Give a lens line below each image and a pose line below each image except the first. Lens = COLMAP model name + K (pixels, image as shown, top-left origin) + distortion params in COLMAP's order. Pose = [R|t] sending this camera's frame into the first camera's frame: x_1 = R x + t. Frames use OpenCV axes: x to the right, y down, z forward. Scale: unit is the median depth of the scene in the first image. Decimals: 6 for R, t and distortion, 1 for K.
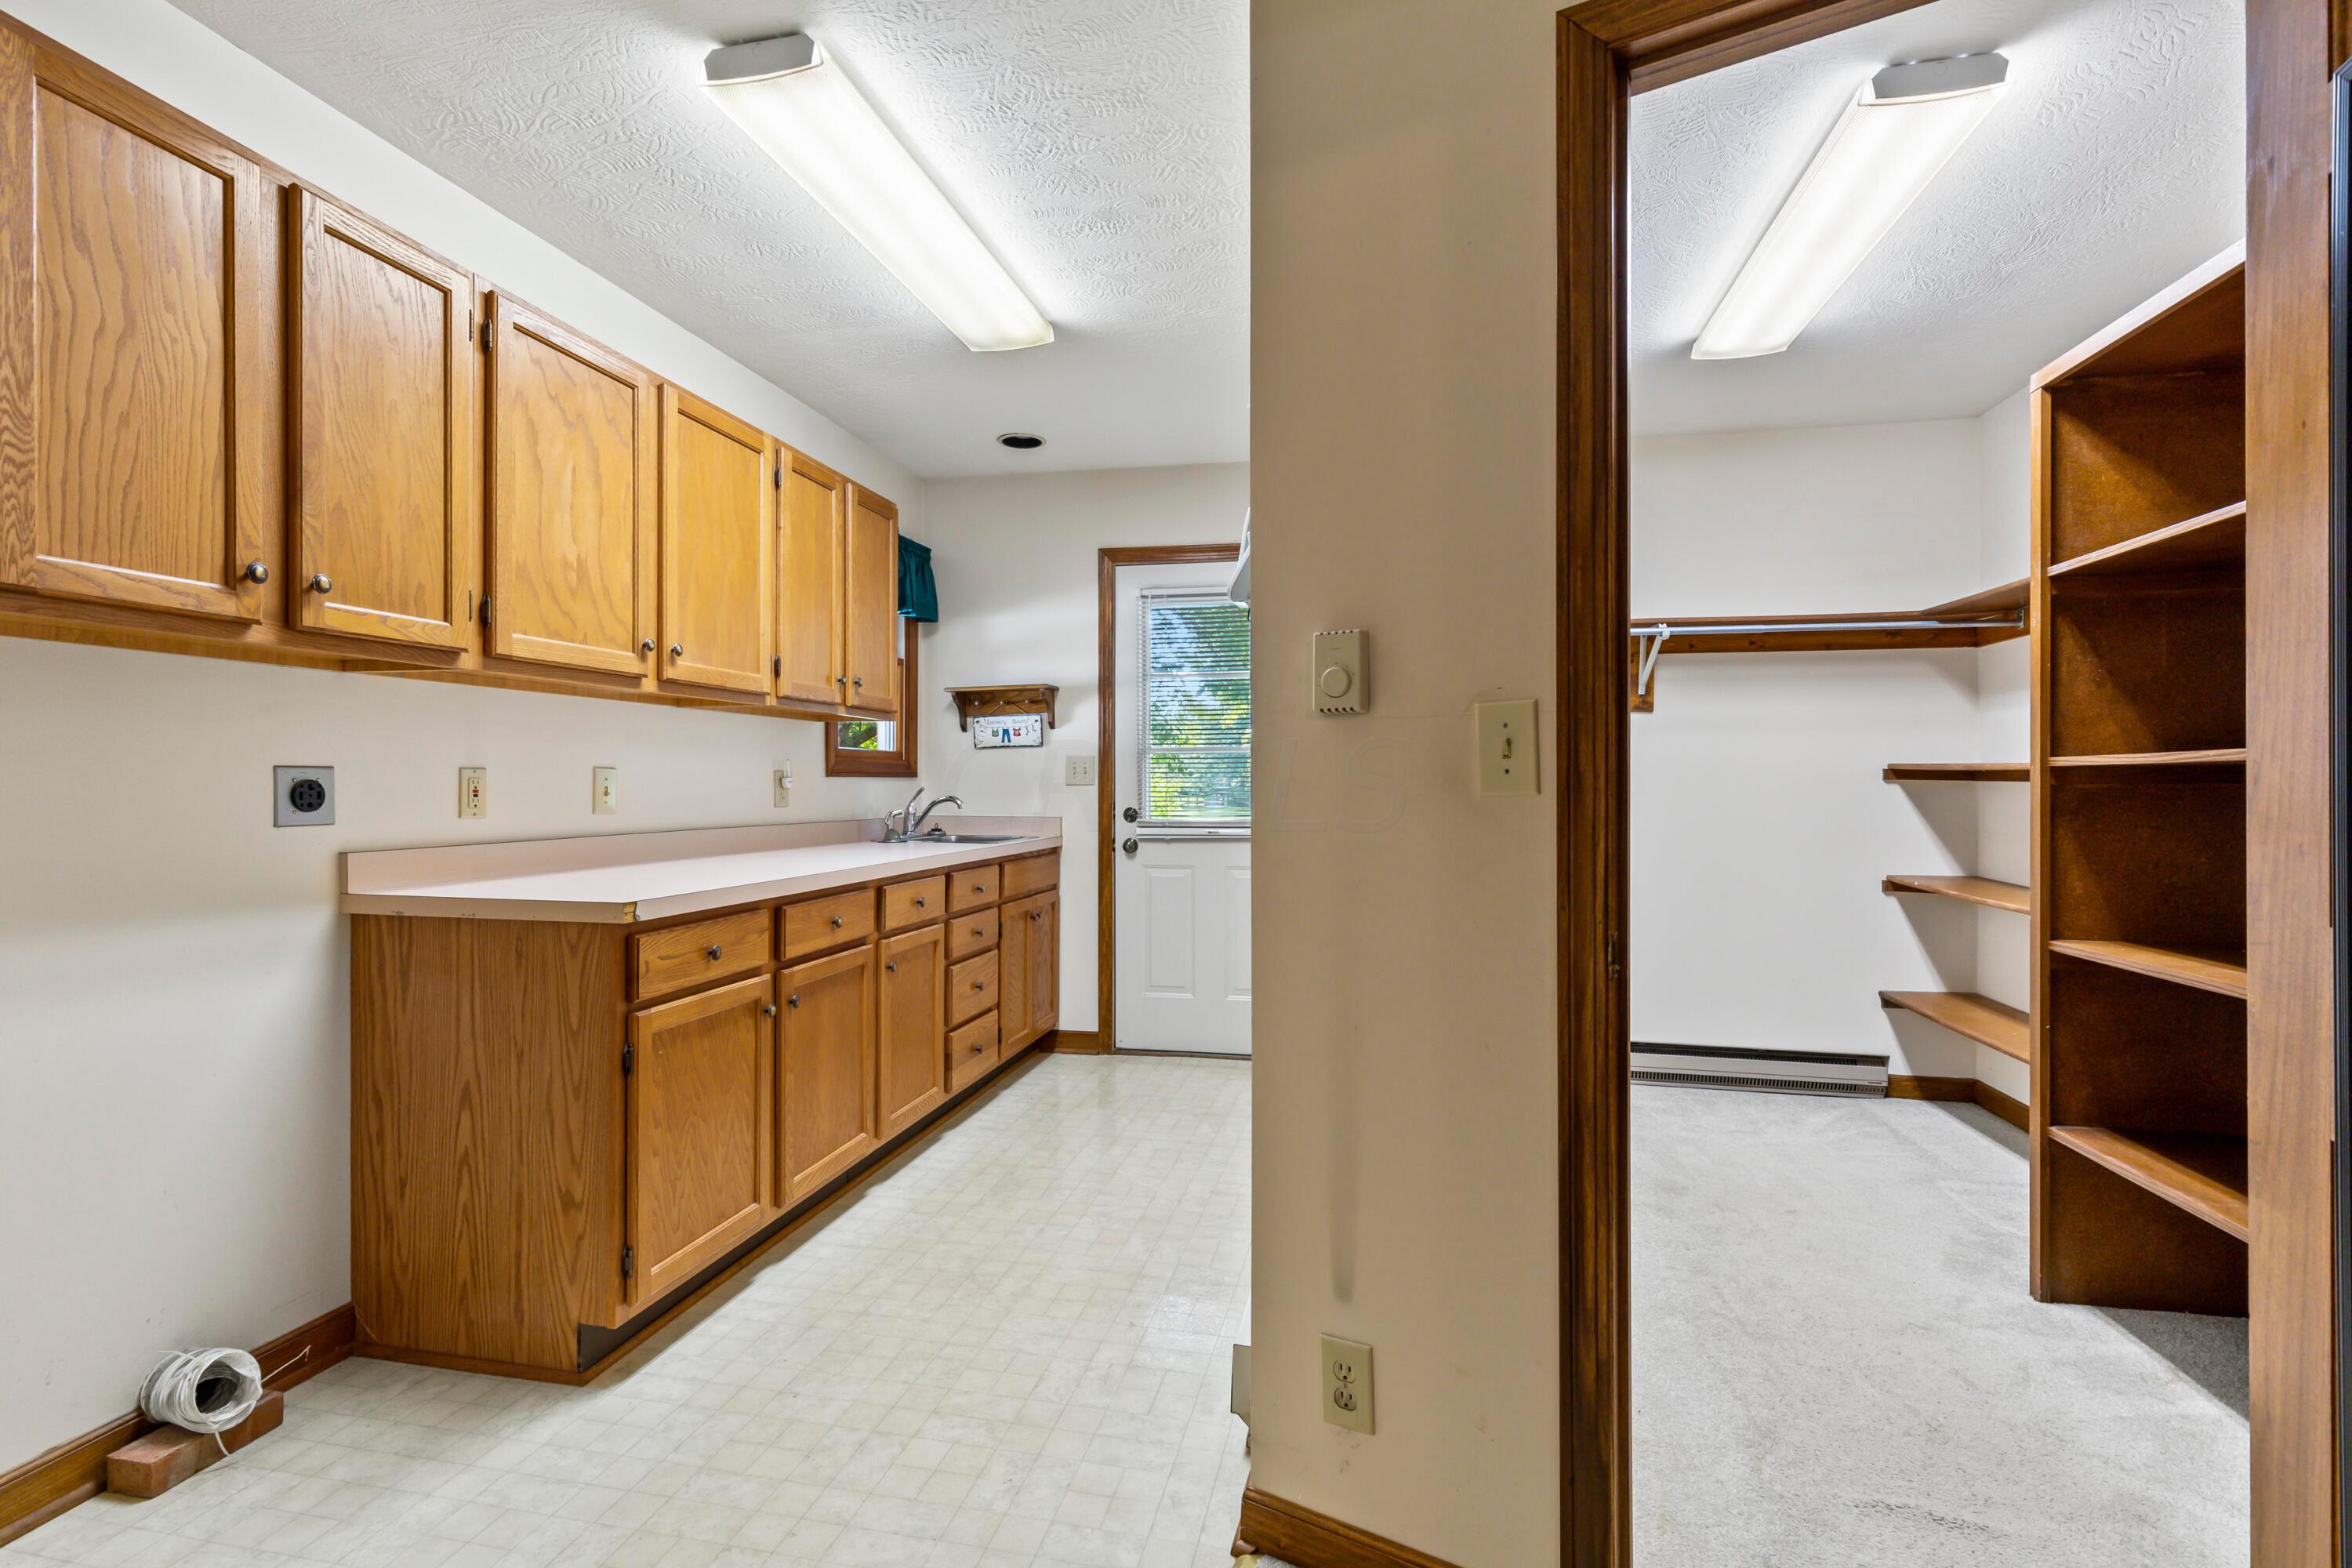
lens RADIAL K [[1058.0, 0, 1158.3], [0, 1058.0, 785.9], [0, 0, 1]] dist [0.006090, -0.000216]
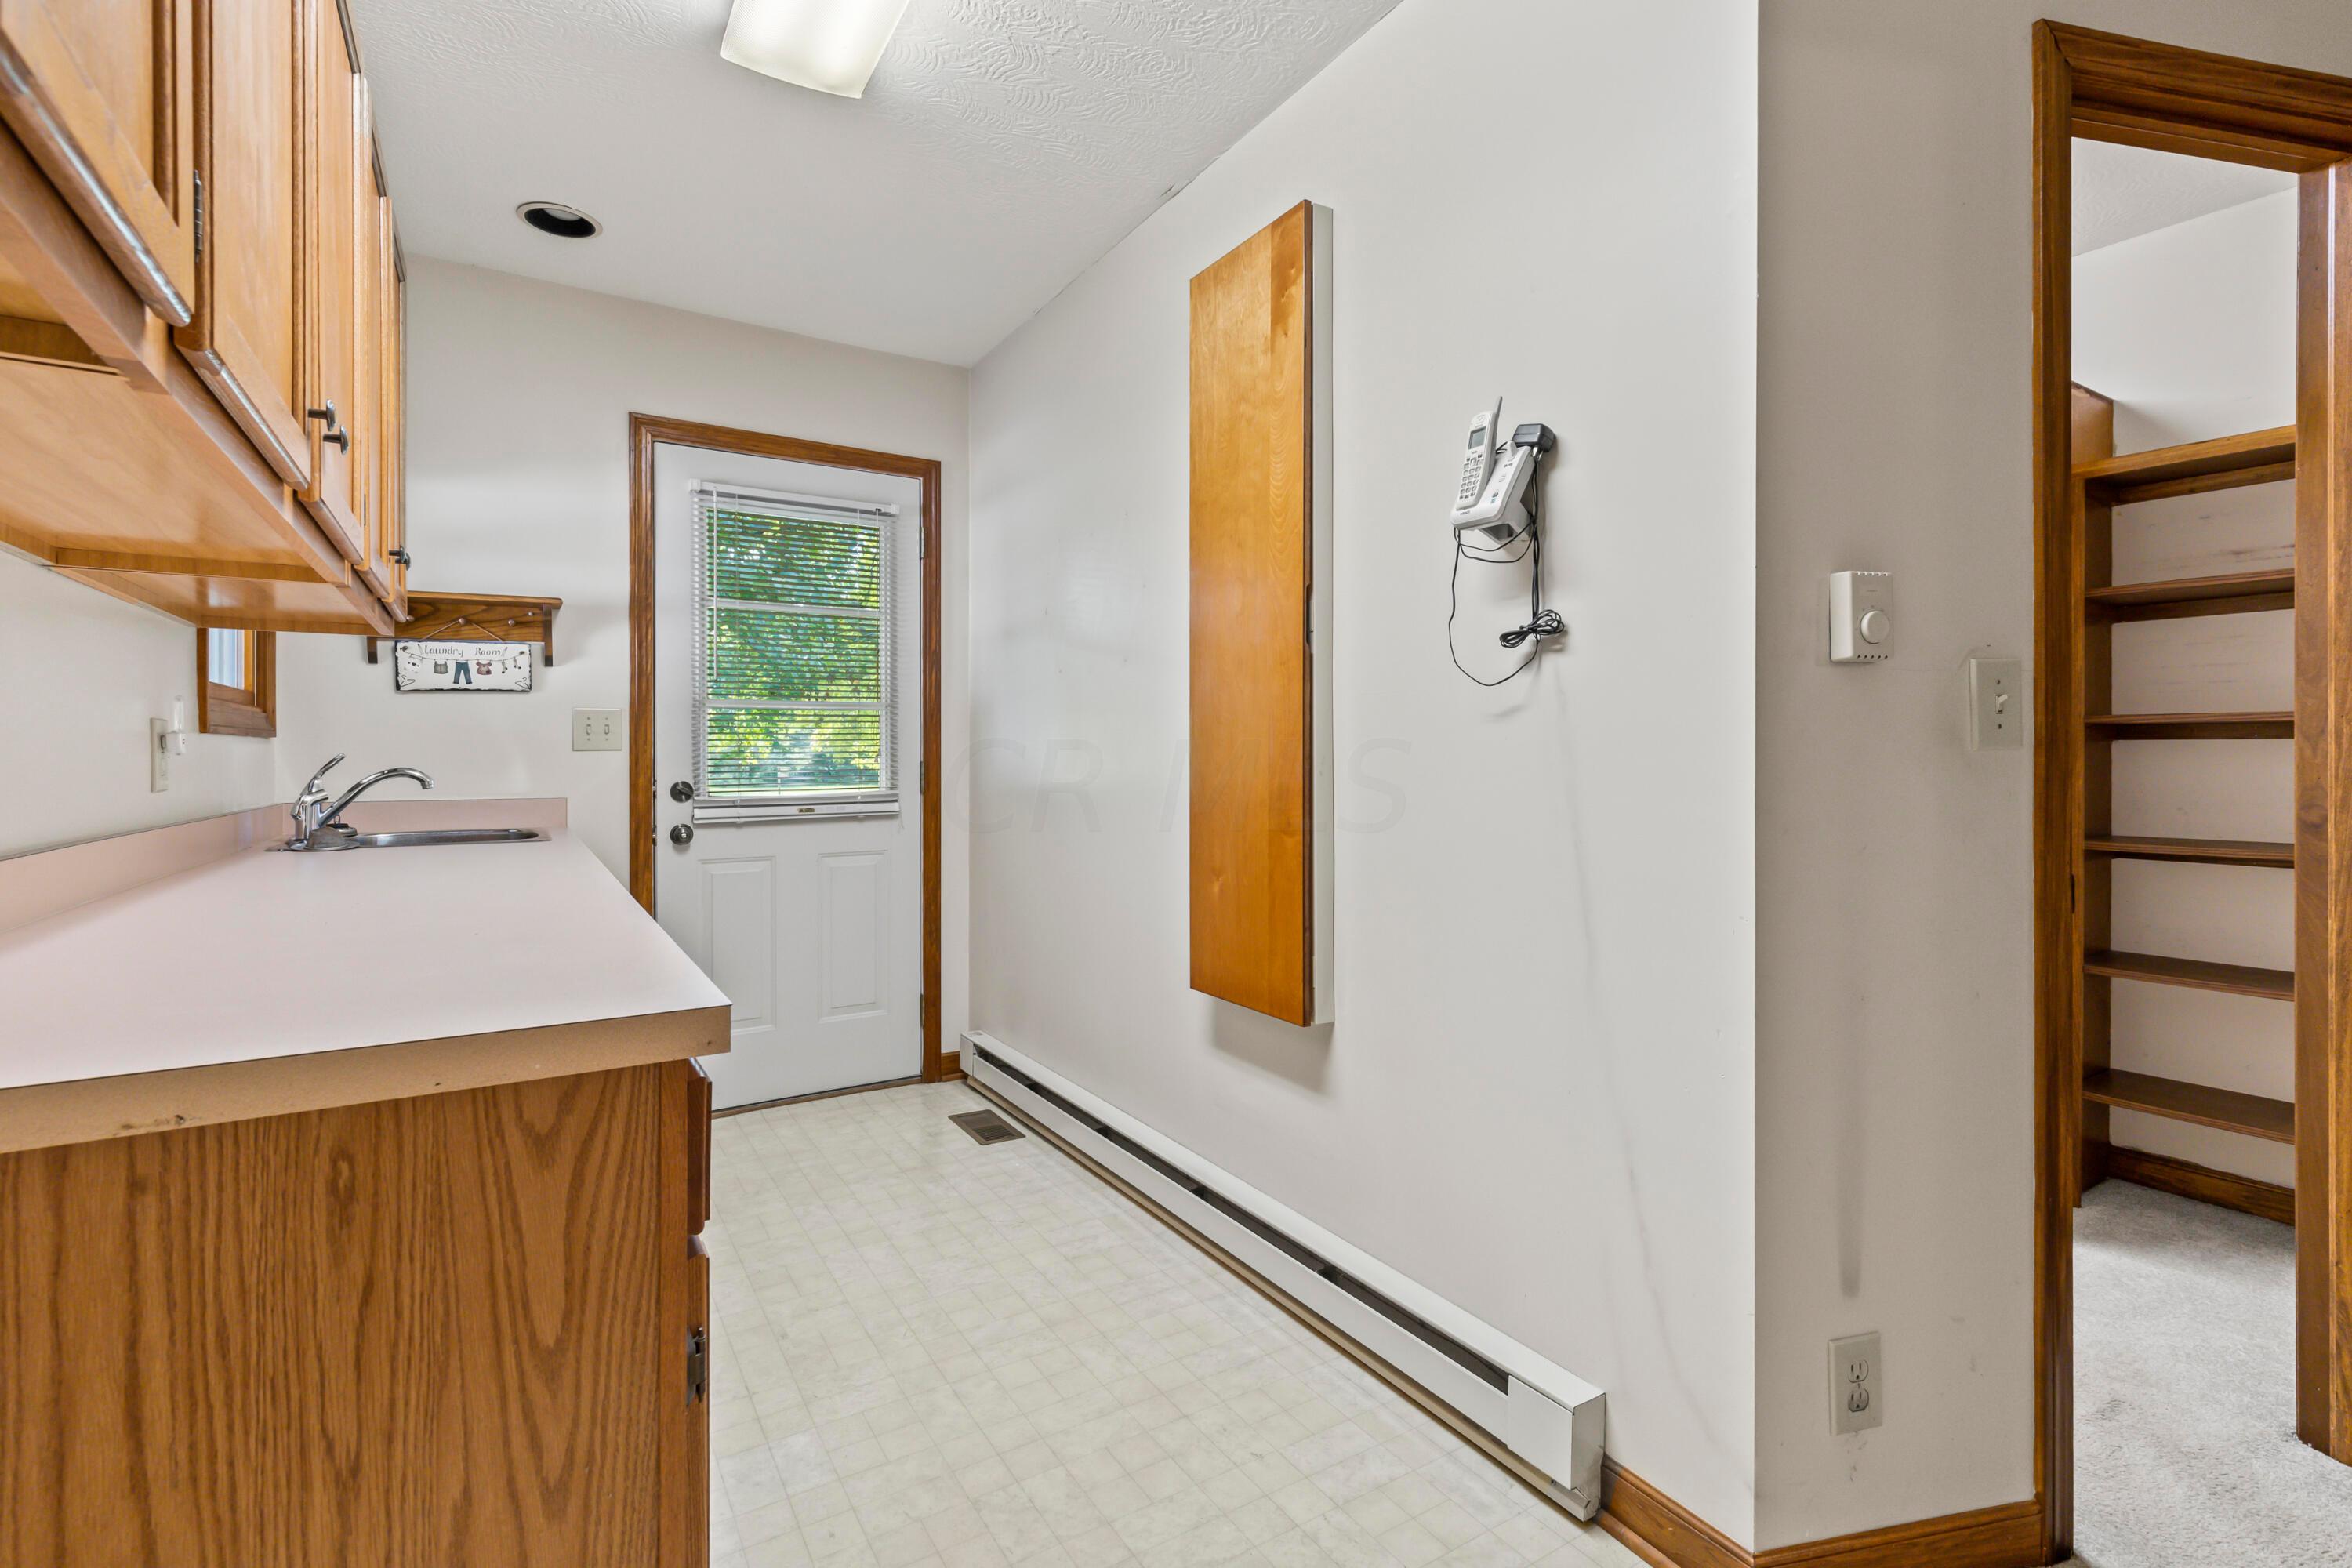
lens RADIAL K [[1071.1, 0, 1147.2], [0, 1071.1, 762.9], [0, 0, 1]] dist [0.003249, -0.000252]
pose [[0.716407, -0.006473, 0.697653, -0.596207], [0.002937, 0.999976, 0.006261, 0.007840], [-0.697677, -0.002436, 0.716409, 0.493183]]
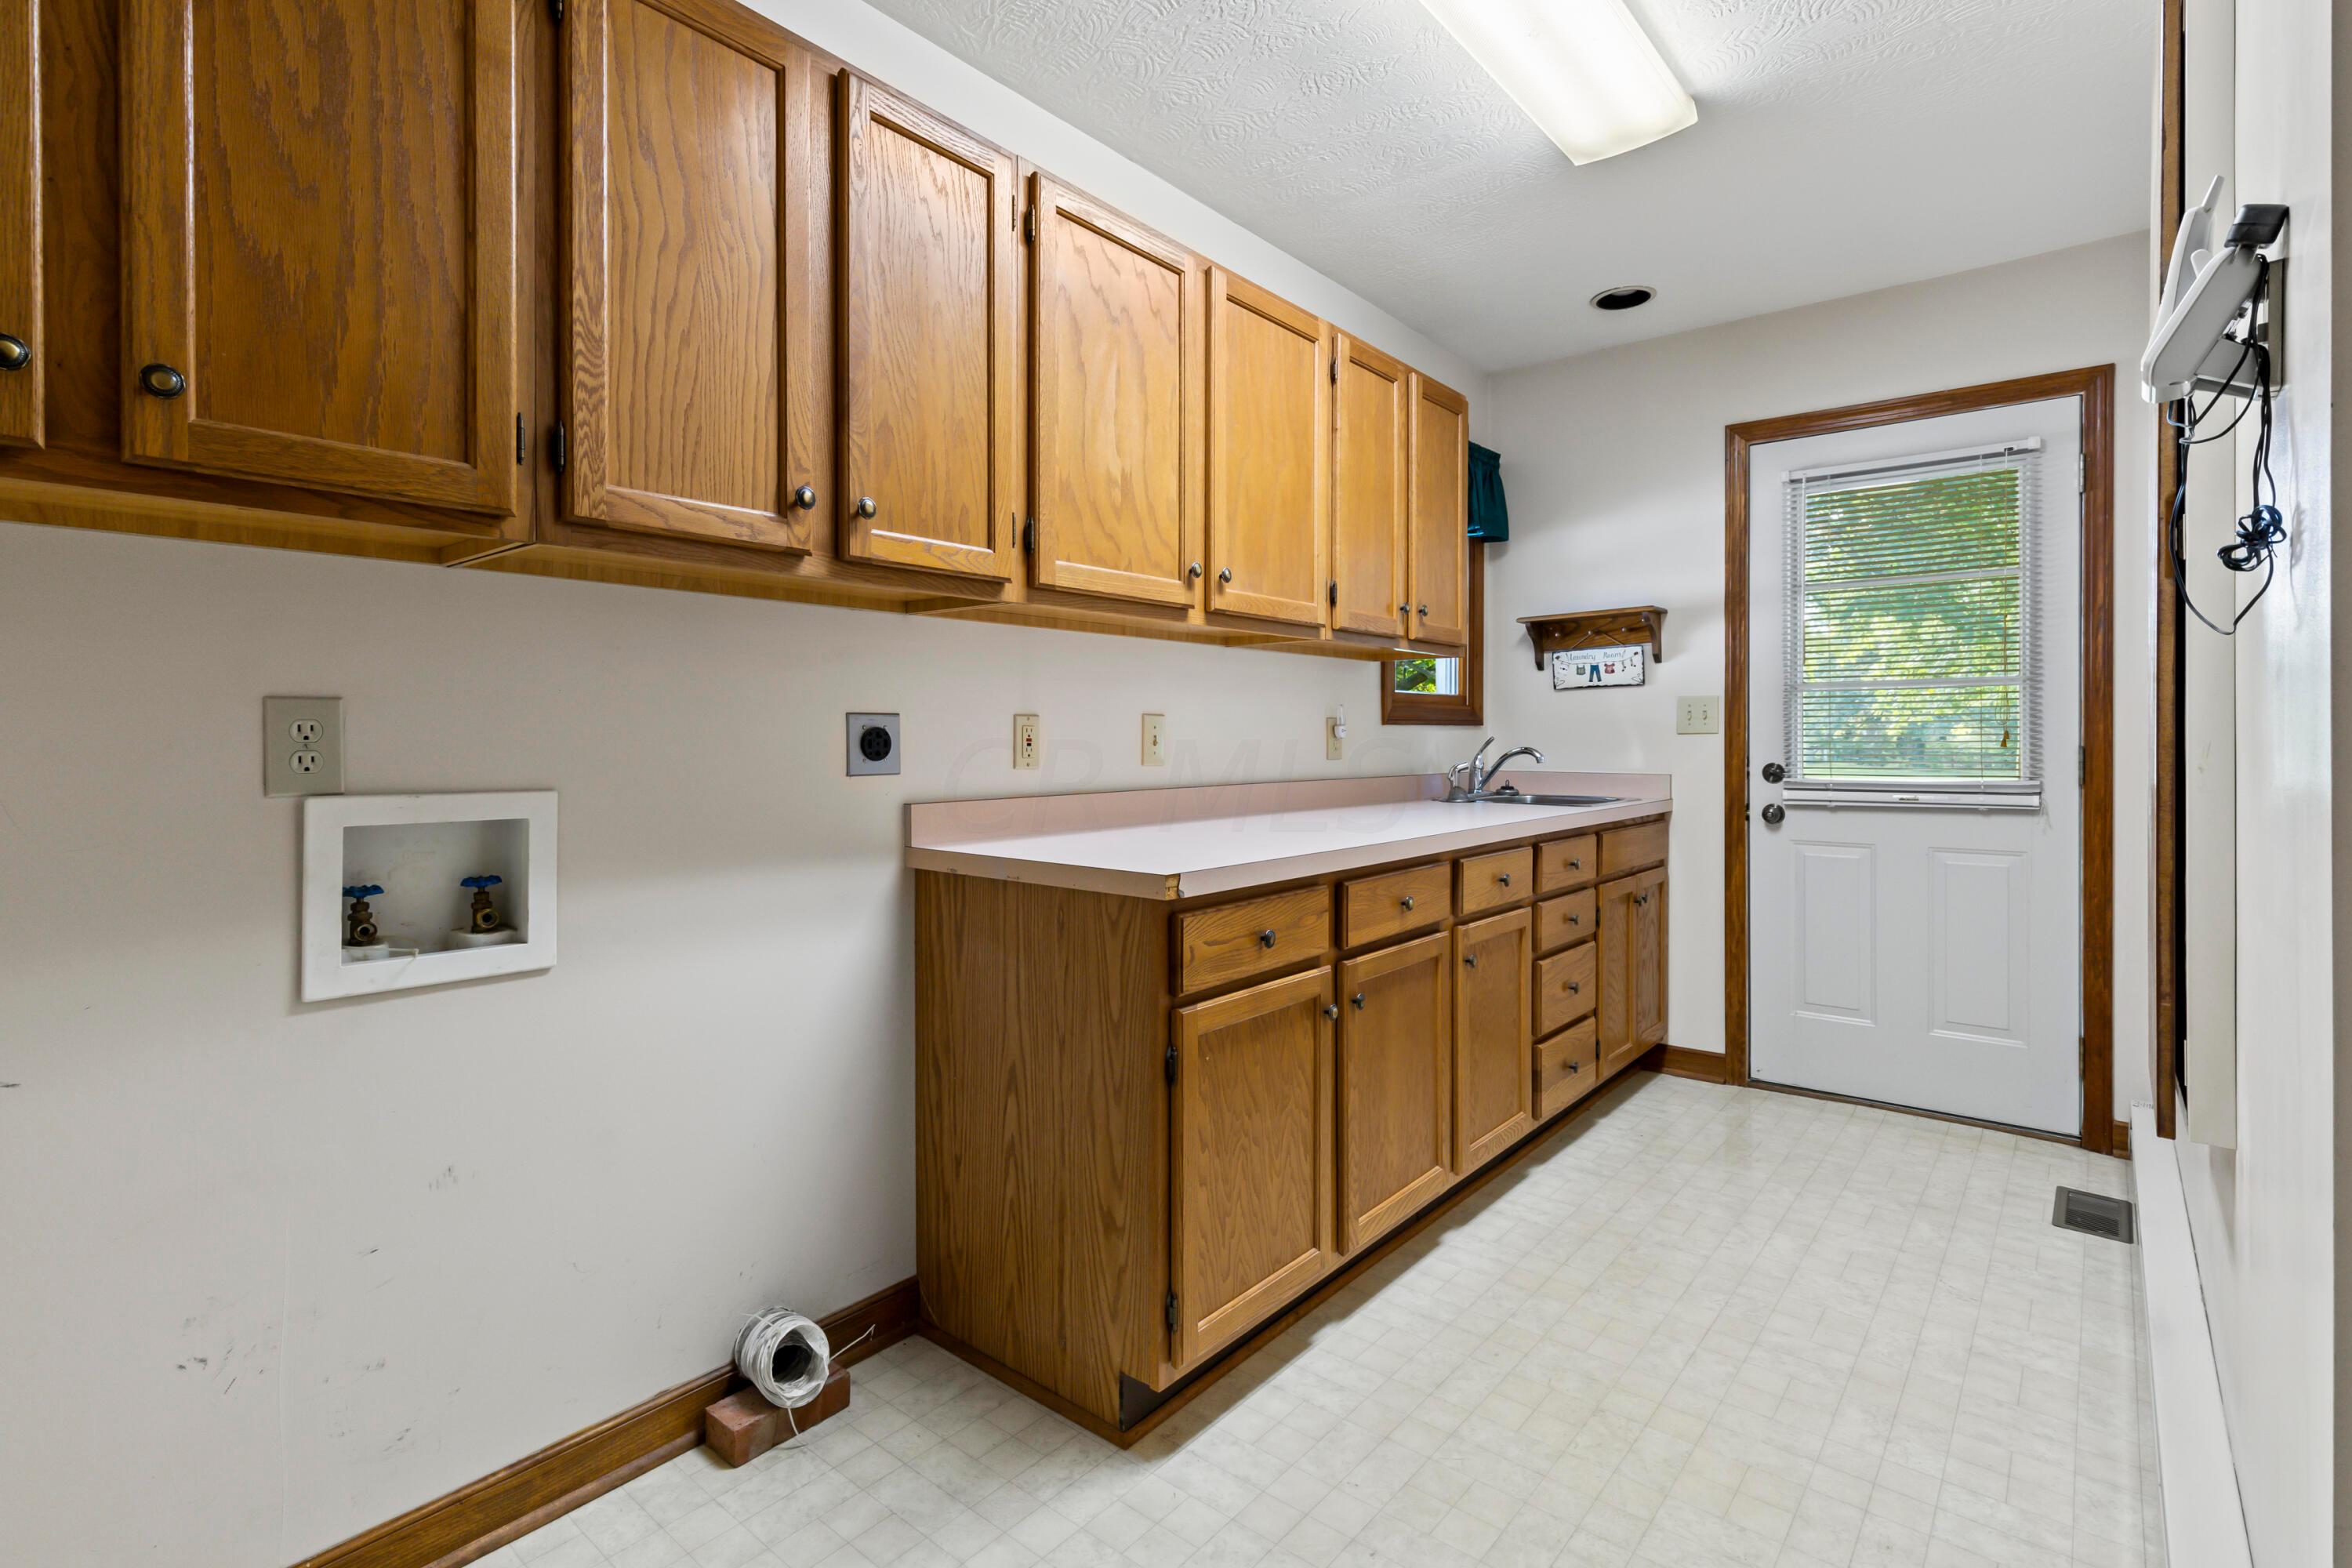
lens RADIAL K [[1078.6, 0, 1172.0], [0, 1078.6, 741.4], [0, 0, 1]] dist [0.001487, -0.000068]
pose [[0.888313, -0.000393, -0.459238, -0.103795], [0.001593, 0.999996, 0.002225, 0.004807], [0.459235, -0.002708, 0.888311, 0.231010]]
